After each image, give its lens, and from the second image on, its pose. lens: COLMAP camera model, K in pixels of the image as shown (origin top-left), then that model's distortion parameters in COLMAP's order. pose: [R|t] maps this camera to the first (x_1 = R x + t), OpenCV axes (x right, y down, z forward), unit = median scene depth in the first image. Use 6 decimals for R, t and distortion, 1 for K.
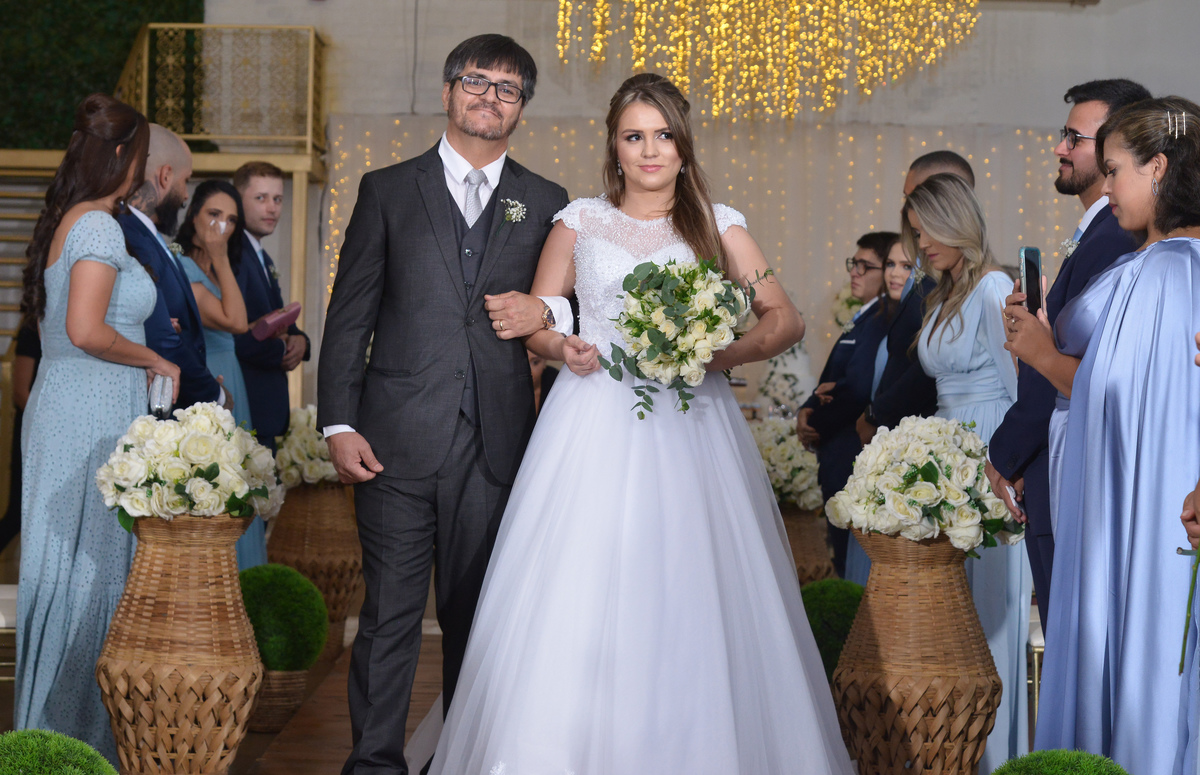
lens RADIAL K [[2621.8, 0, 542.7], [0, 2621.8, 380.7], [0, 0, 1]] dist [-0.040303, 0.000000]
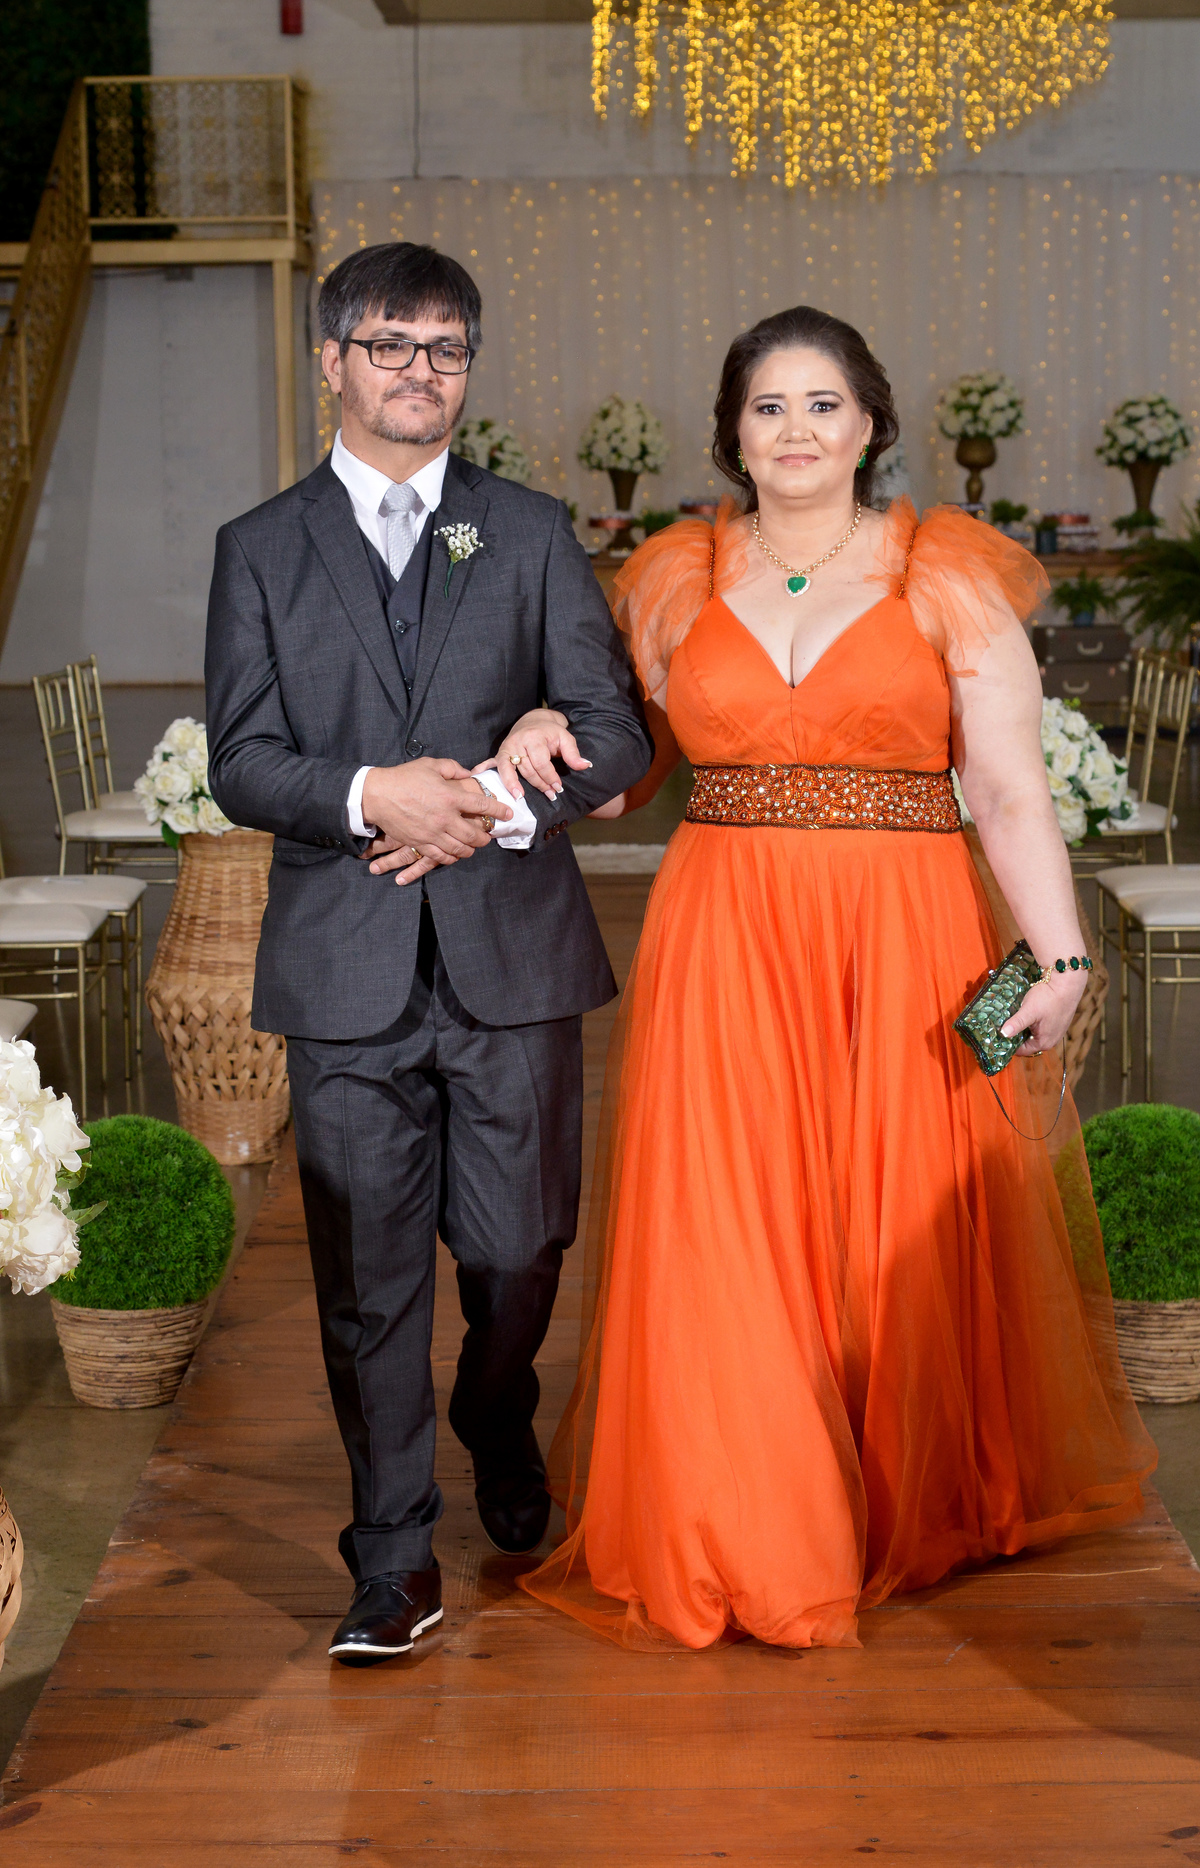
lens RADIAL K [[3203.0, 0, 622.0], [0, 3203.0, 1042.2], [0, 0, 1]] dist [-0.016281, 0.000000]
pose [[0.999485, -0.031304, 0.006995, -0.004485], [0.029606, 0.984229, 0.174402, -0.036157], [-0.012345, -0.174105, 0.984650, -0.073012]]
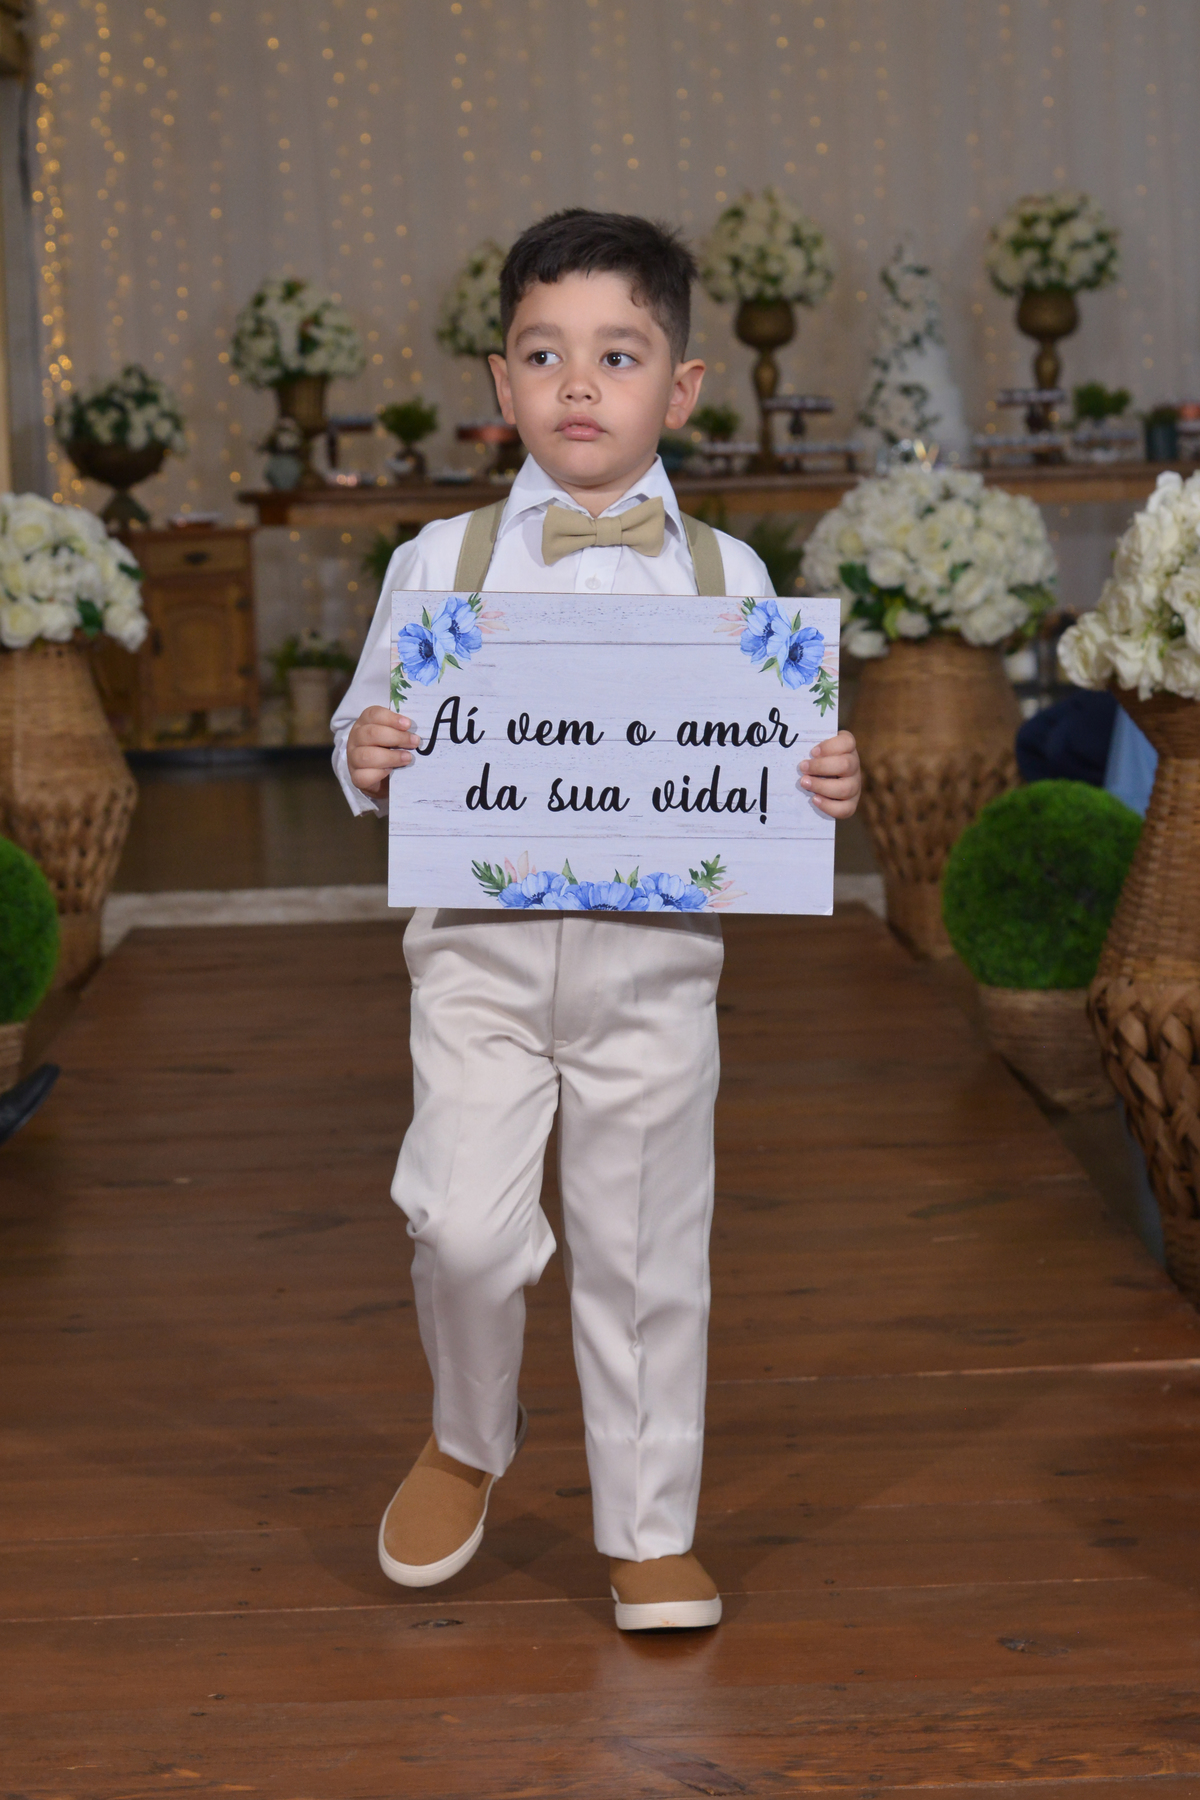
lens RADIAL K [[4735.5, 0, 576.0], [0, 4735.5, 918.3], [0, 0, 1]] dist [0.007262, 0.000000]
pose [[0.998128, -0.057893, 0.019724, -0.000470], [0.055512, 0.992905, 0.105162, 0.000538], [-0.025672, -0.103870, 0.994260, 0.070119]]
